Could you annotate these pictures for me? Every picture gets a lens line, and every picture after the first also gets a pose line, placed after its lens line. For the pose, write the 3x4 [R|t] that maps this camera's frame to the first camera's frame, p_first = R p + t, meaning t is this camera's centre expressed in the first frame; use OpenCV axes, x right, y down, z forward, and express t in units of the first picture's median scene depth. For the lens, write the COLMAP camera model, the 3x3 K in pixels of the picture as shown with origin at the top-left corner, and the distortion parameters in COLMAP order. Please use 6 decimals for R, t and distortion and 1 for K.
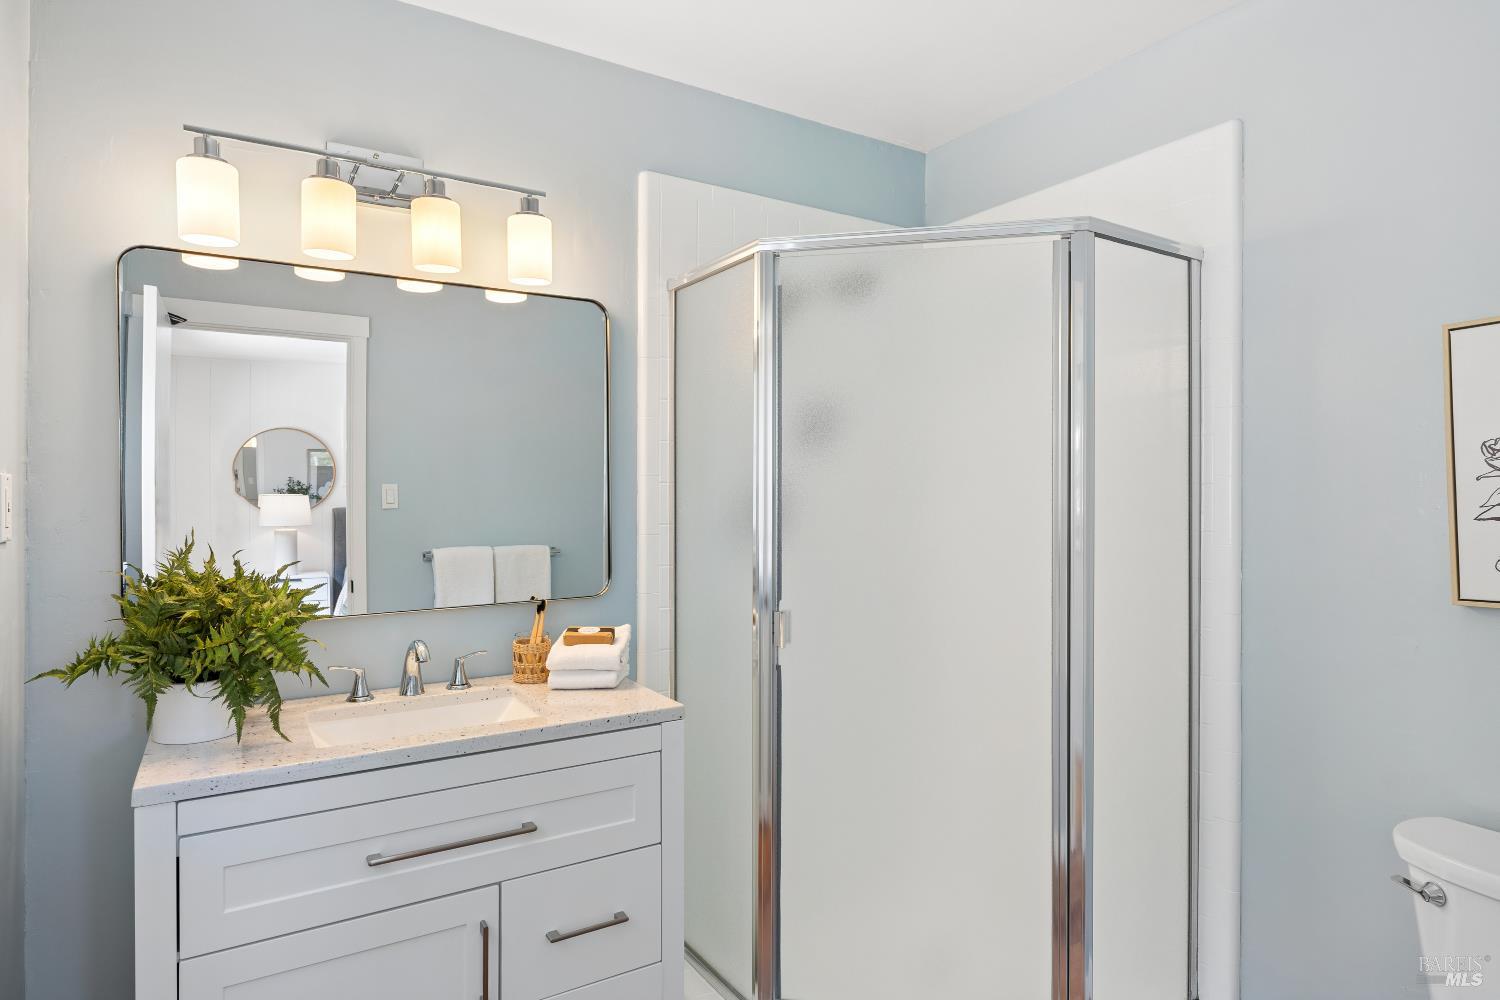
lens RADIAL K [[857.0, 0, 750.0], [0, 857.0, 500.0], [0, 0, 1]] dist [-0.004224, -0.001248]
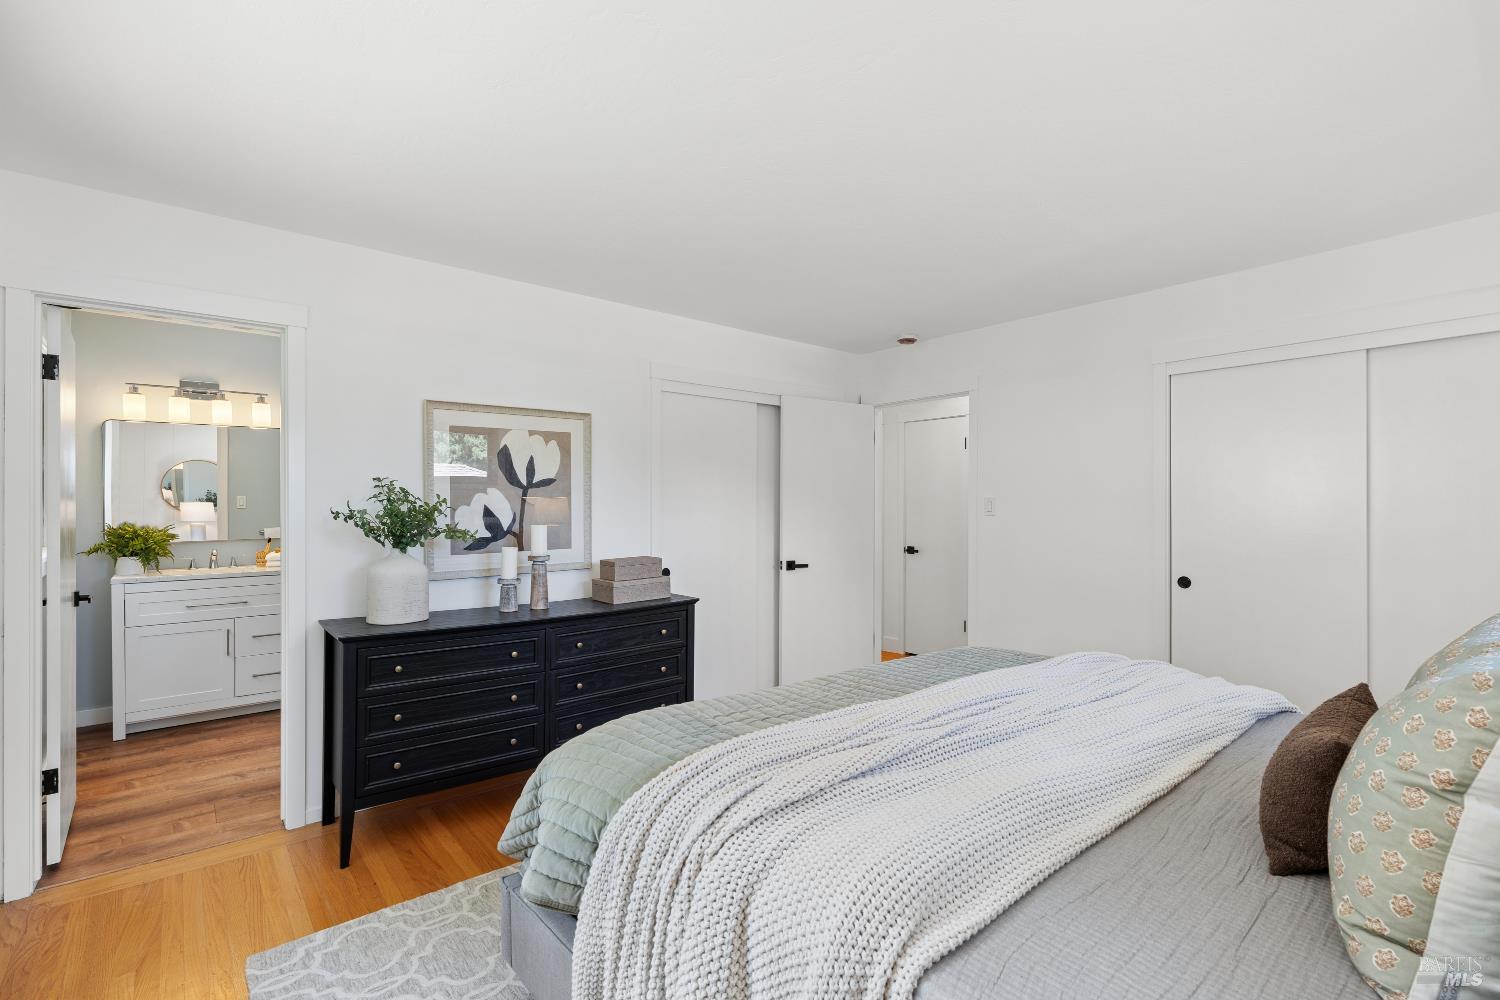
lens RADIAL K [[692.0, 0, 746.1], [0, 692.0, 506.4], [0, 0, 1]] dist [0.000977, 0.000244]
pose [[0.989385, -0.004332, 0.145255, 1.304911], [0.004327, 0.999991, 0.000351, 0.024726], [-0.145255, 0.000282, 0.989394, -1.973178]]
